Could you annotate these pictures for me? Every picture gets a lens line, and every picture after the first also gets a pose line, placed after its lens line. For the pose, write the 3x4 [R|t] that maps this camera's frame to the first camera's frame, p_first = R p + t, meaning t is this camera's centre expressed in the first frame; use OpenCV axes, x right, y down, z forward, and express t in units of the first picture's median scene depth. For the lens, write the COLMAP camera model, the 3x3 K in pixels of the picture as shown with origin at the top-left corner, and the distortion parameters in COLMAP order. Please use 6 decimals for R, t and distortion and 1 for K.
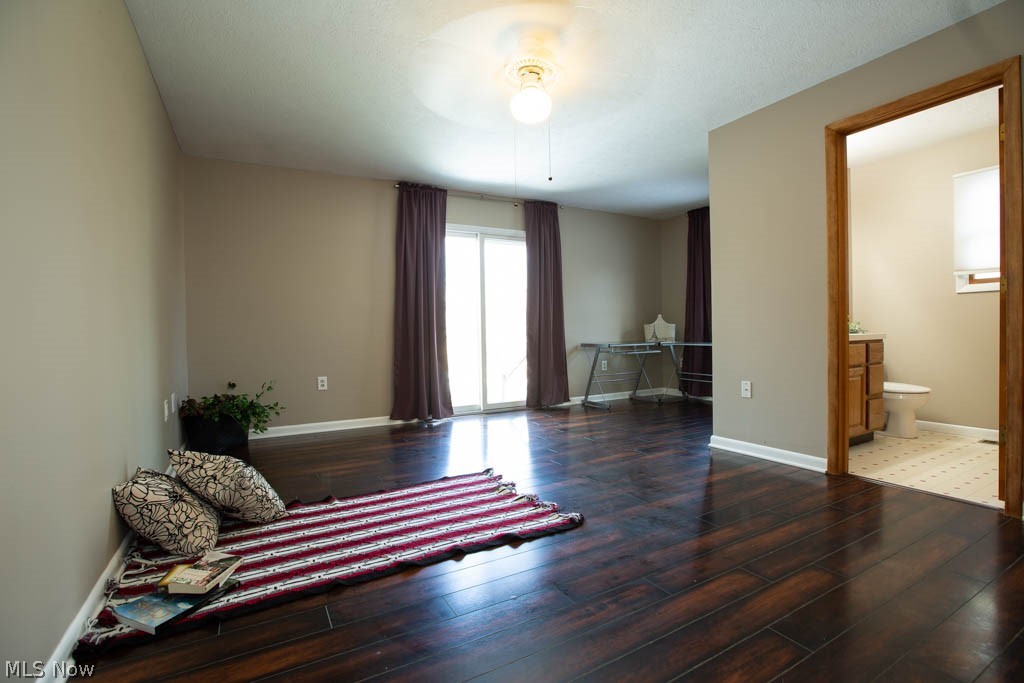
lens RADIAL K [[470.2, 0, 513.0], [0, 470.2, 338.9], [0, 0, 1]] dist [-0.037024, 0.013564]
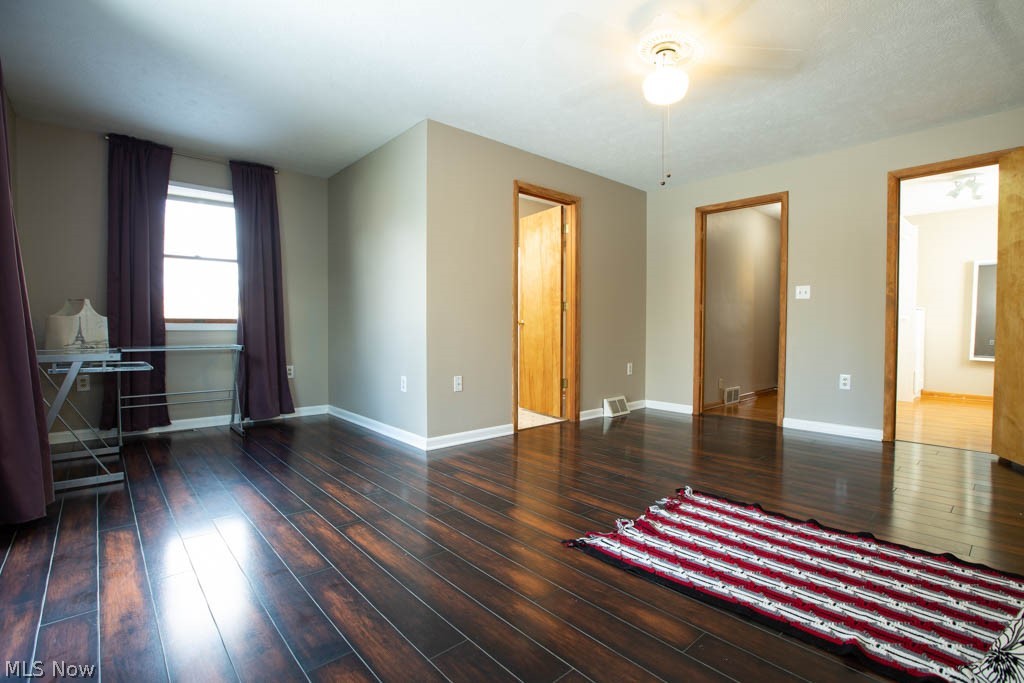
lens RADIAL K [[470.2, 0, 521.0], [0, 470.2, 343.1], [0, 0, 1]] dist [-0.037024, 0.013564]
pose [[-0.202068, -0.022514, 0.979113, -0.707029], [0.013359, 0.999579, 0.025742, -0.014234], [-0.979280, 0.018282, -0.201682, 1.293507]]
